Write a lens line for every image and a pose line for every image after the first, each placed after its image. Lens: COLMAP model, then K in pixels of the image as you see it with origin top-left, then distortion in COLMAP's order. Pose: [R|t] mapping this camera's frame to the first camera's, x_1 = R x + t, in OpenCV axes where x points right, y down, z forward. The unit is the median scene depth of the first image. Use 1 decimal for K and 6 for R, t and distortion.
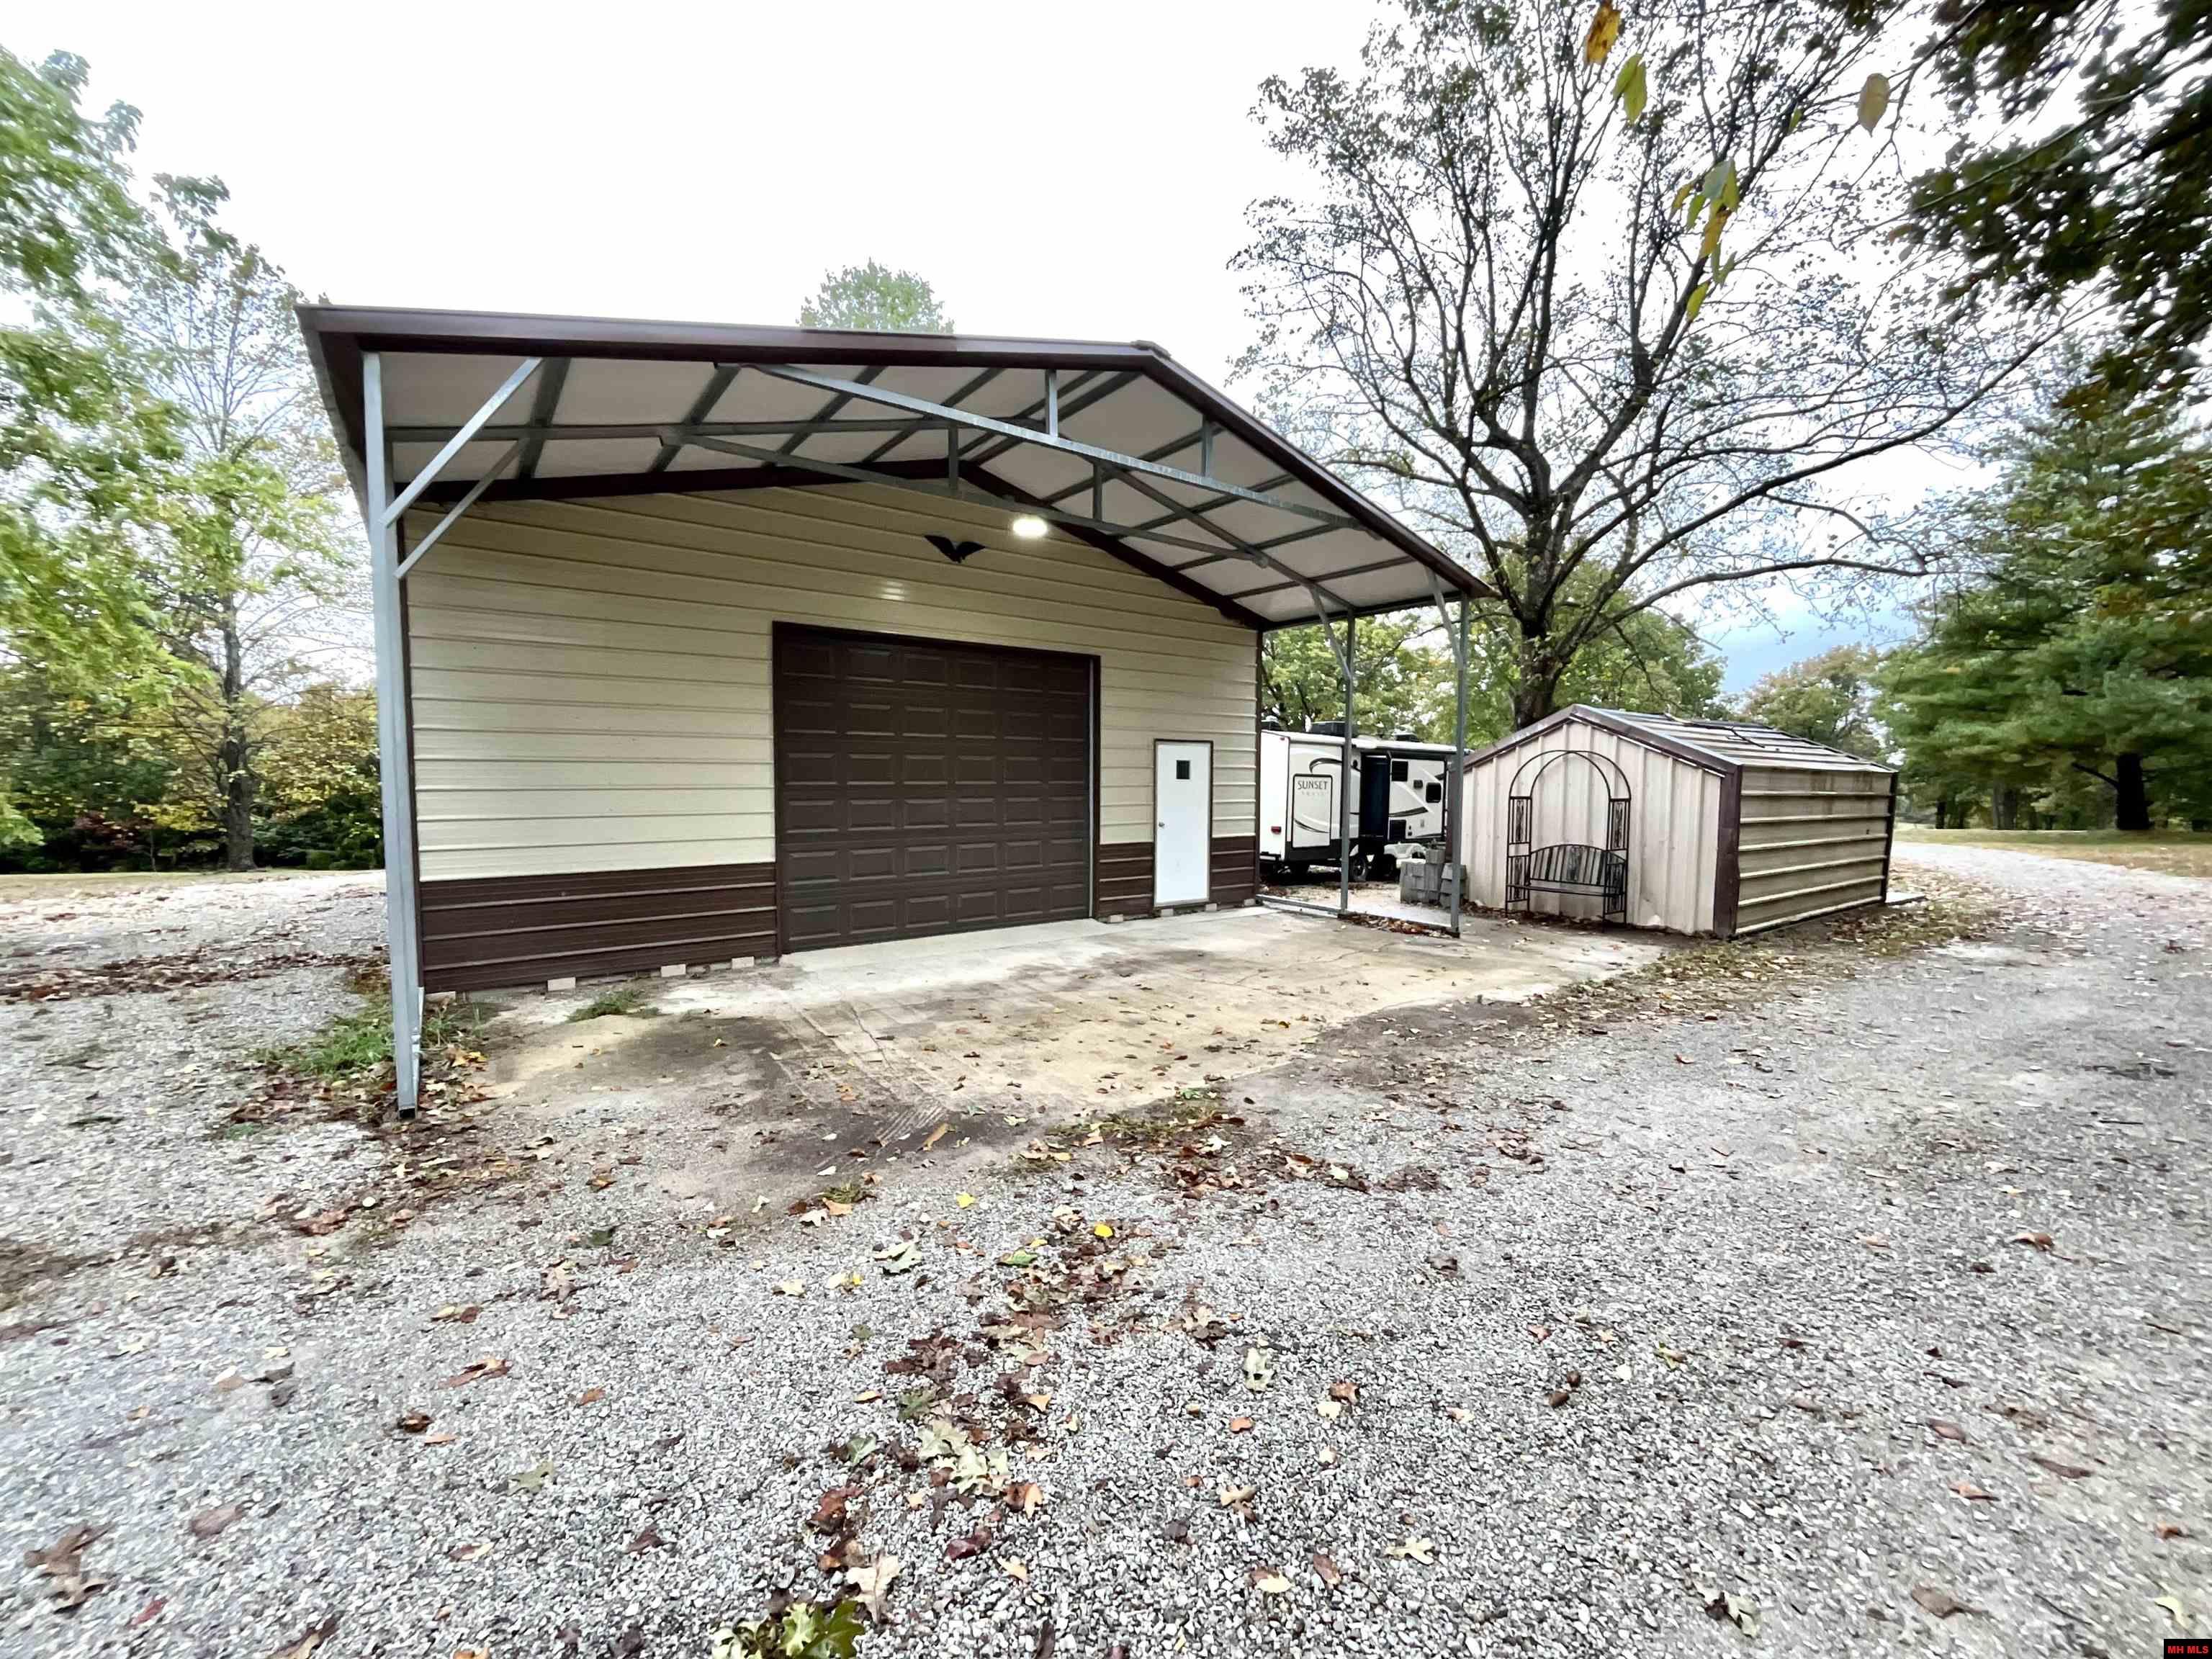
lens RADIAL K [[891.8, 0, 1106.5], [0, 891.8, 835.0], [0, 0, 1]] dist [-0.000469, -0.000105]
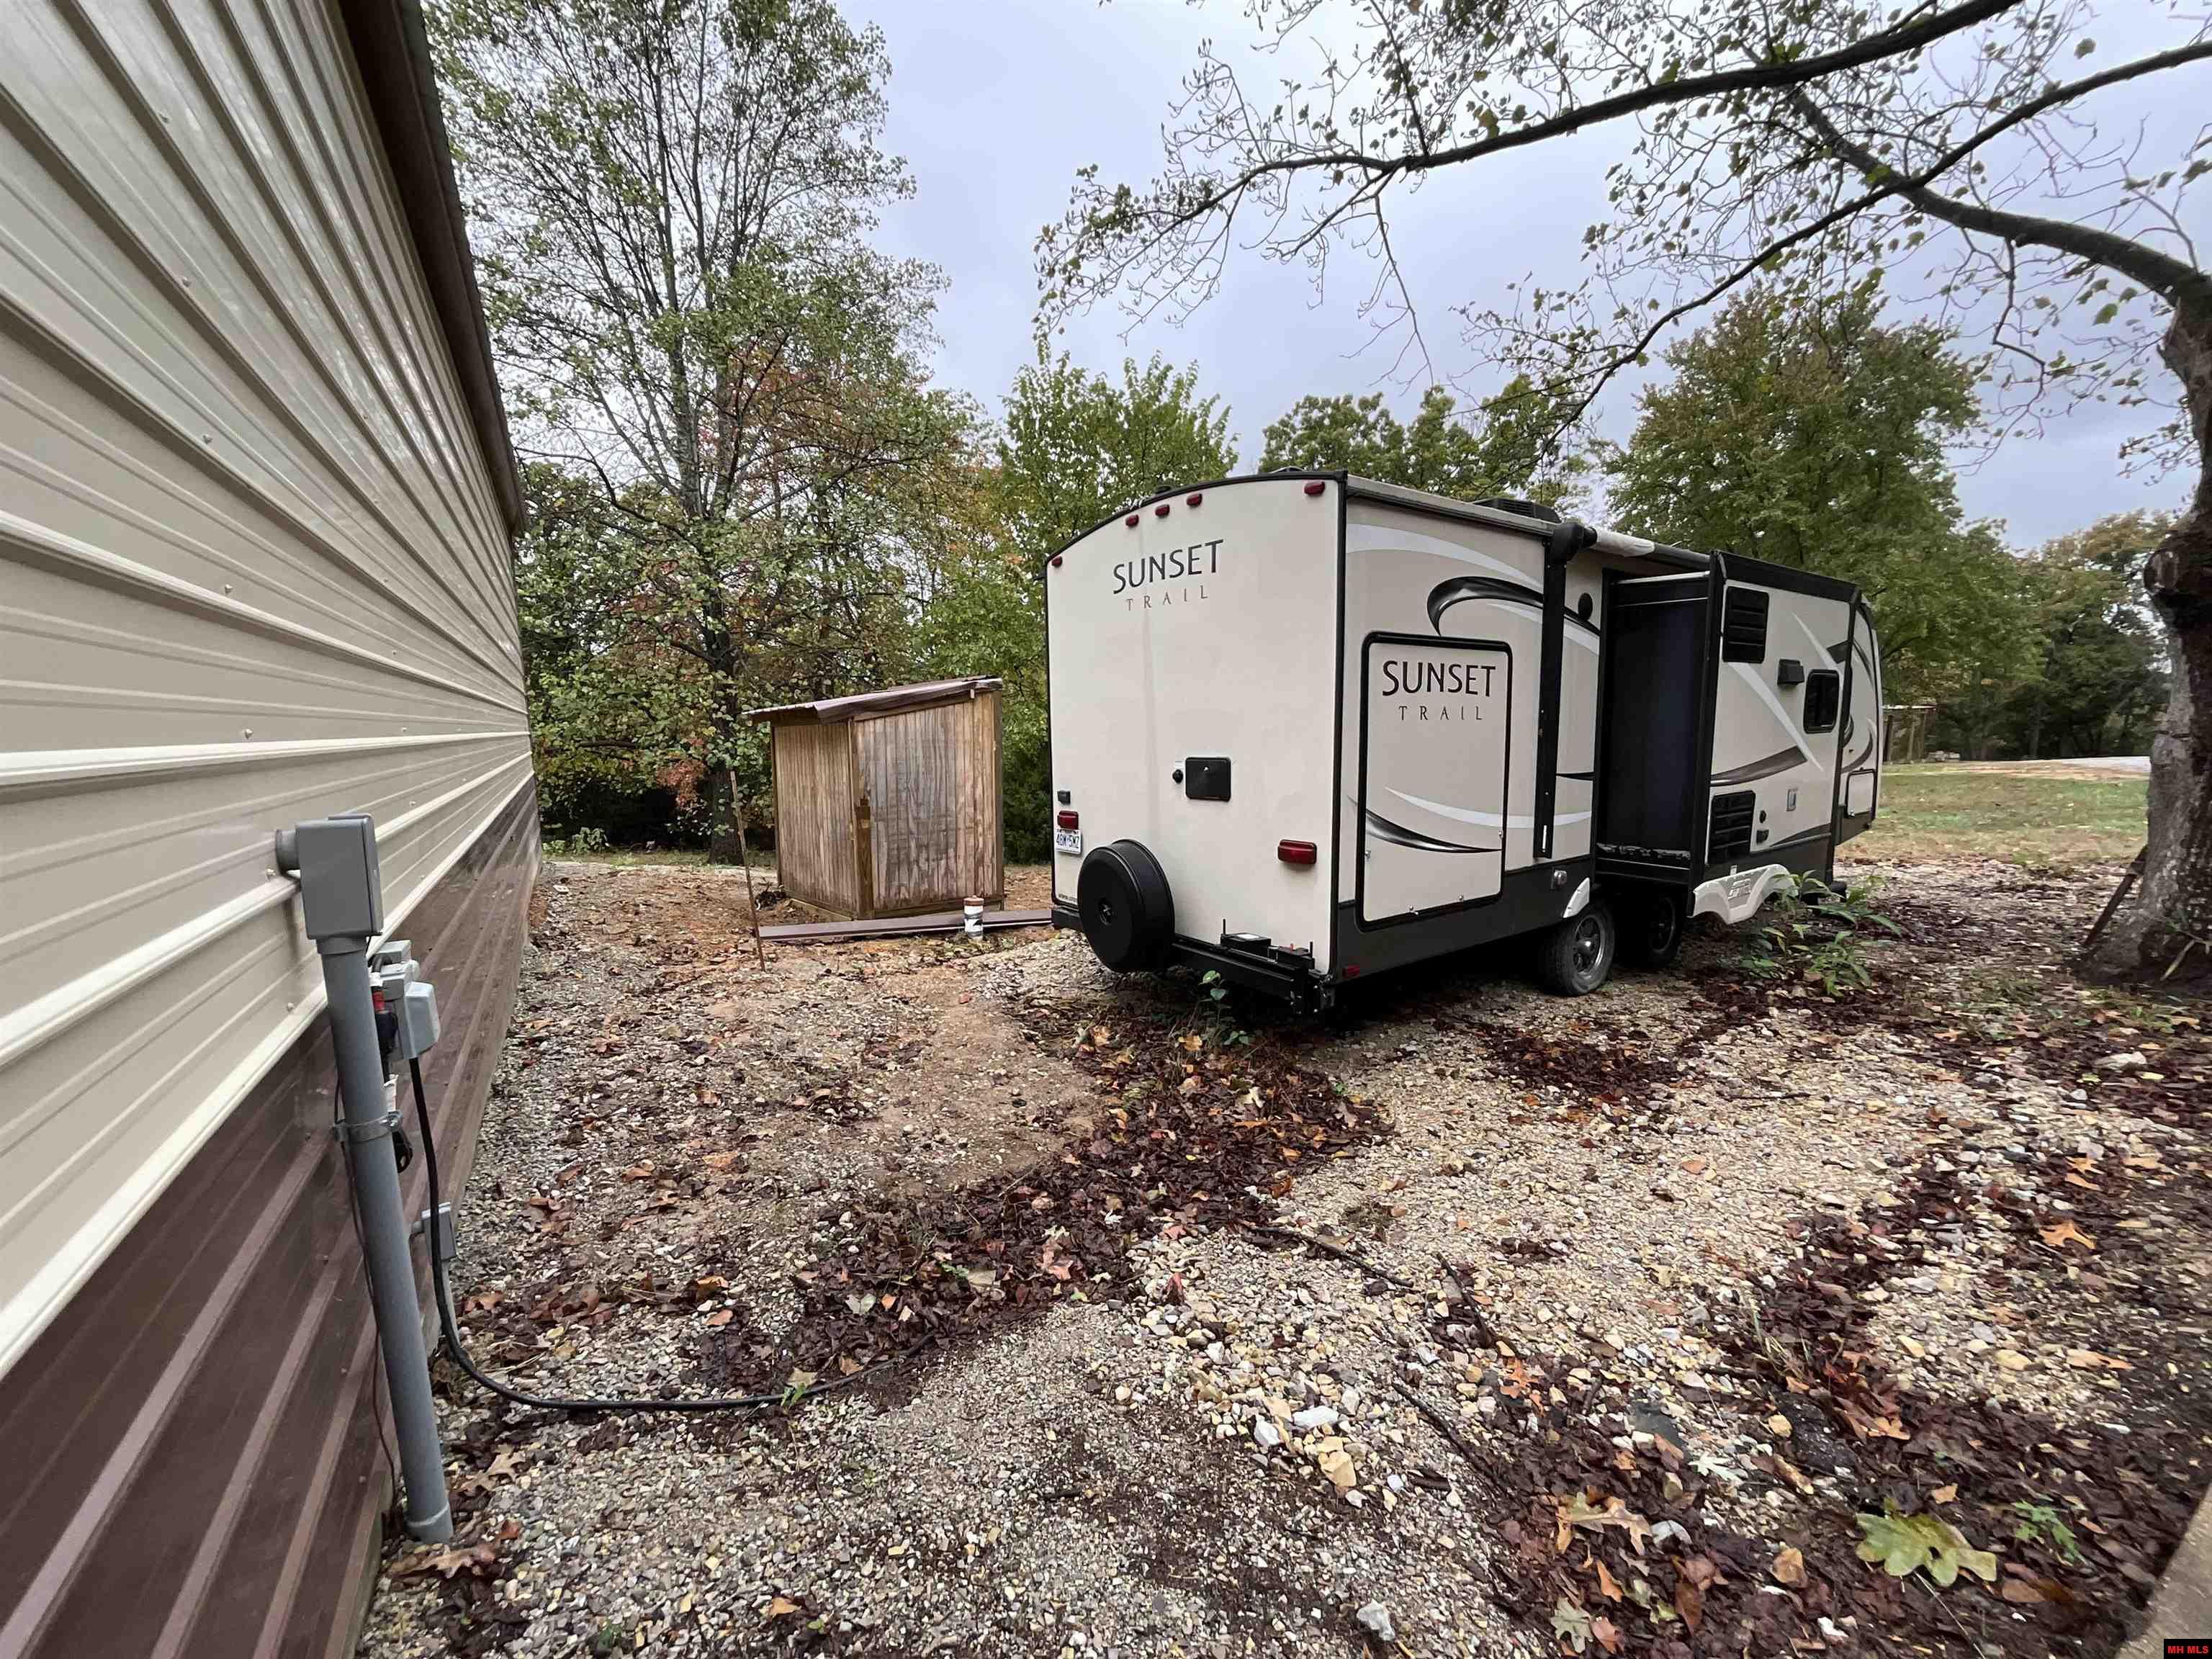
lens RADIAL K [[891.8, 0, 1108.2], [0, 891.8, 827.7], [0, 0, 1]] dist [-0.000469, -0.000105]
pose [[0.994687, -0.019455, -0.101088, 0.257732], [0.025049, 0.998207, 0.054368, -0.046581], [0.099849, -0.056612, 0.993391, 1.172952]]
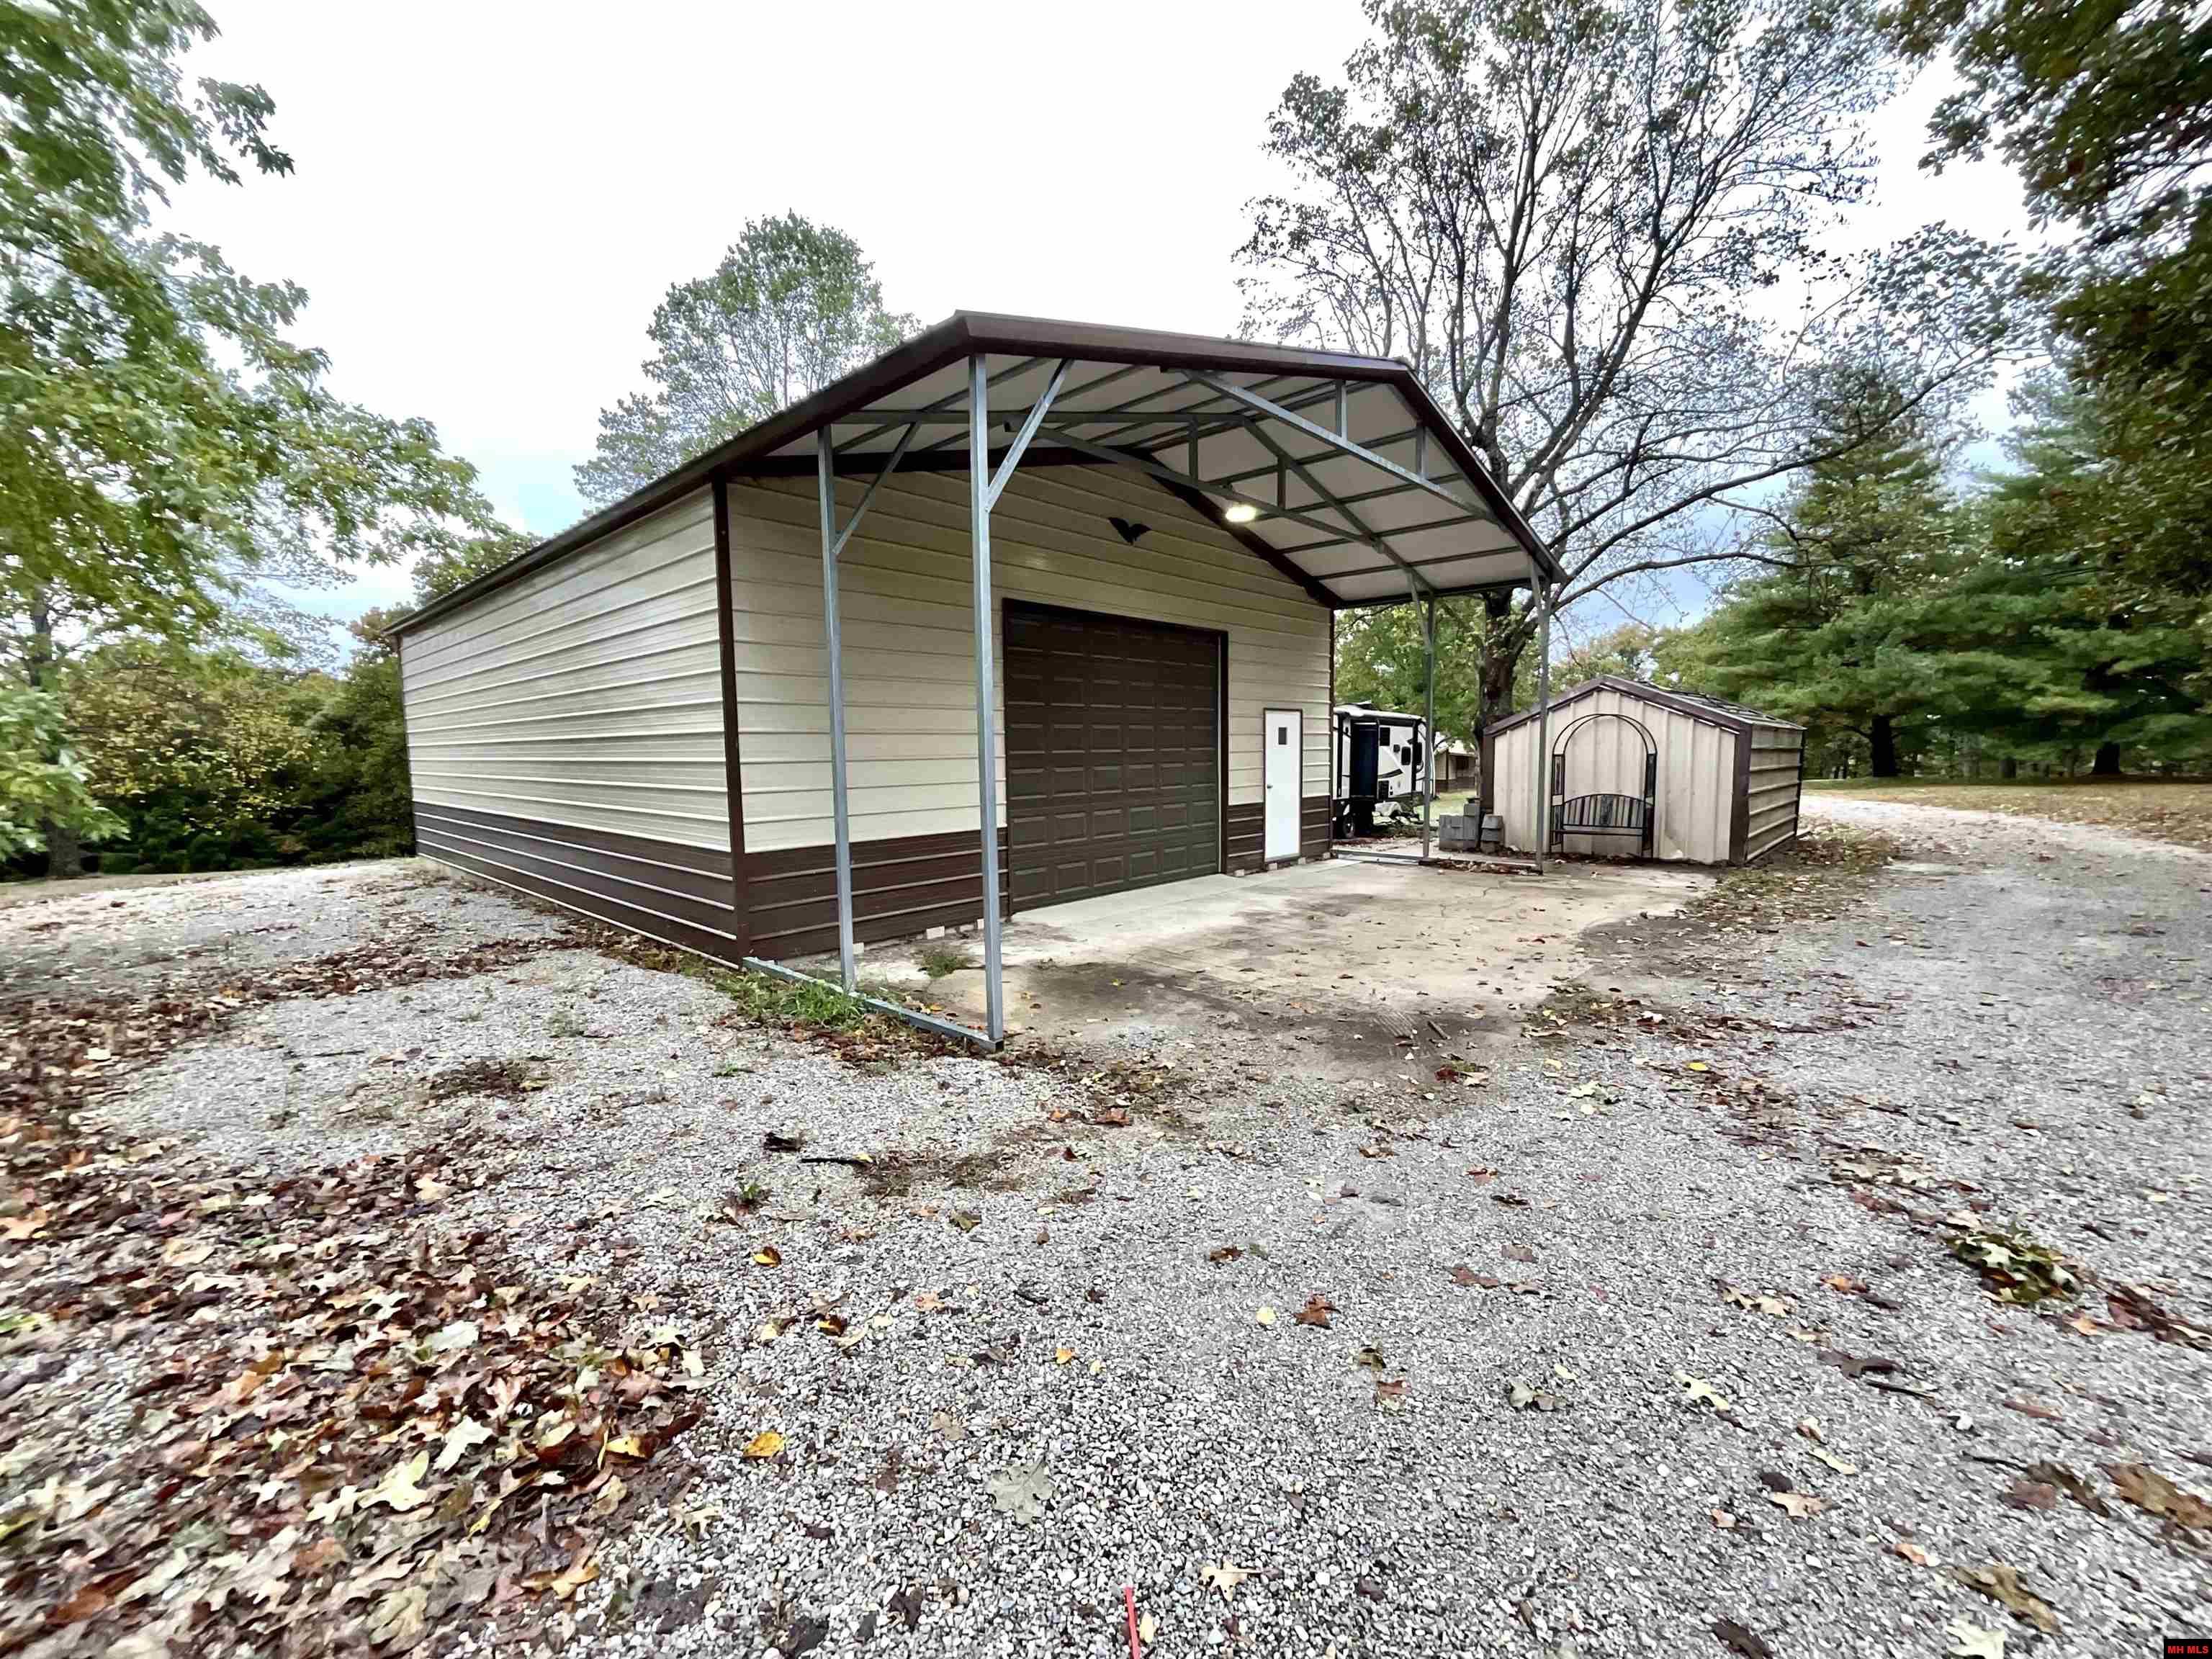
lens RADIAL K [[891.8, 0, 1106.4], [0, 891.8, 836.6], [0, 0, 1]] dist [-0.000469, -0.000105]
pose [[0.983389, -0.036471, 0.177811, -0.360317], [0.031042, 0.998966, 0.033223, 0.007999], [-0.178839, -0.027151, 0.983504, -0.048608]]
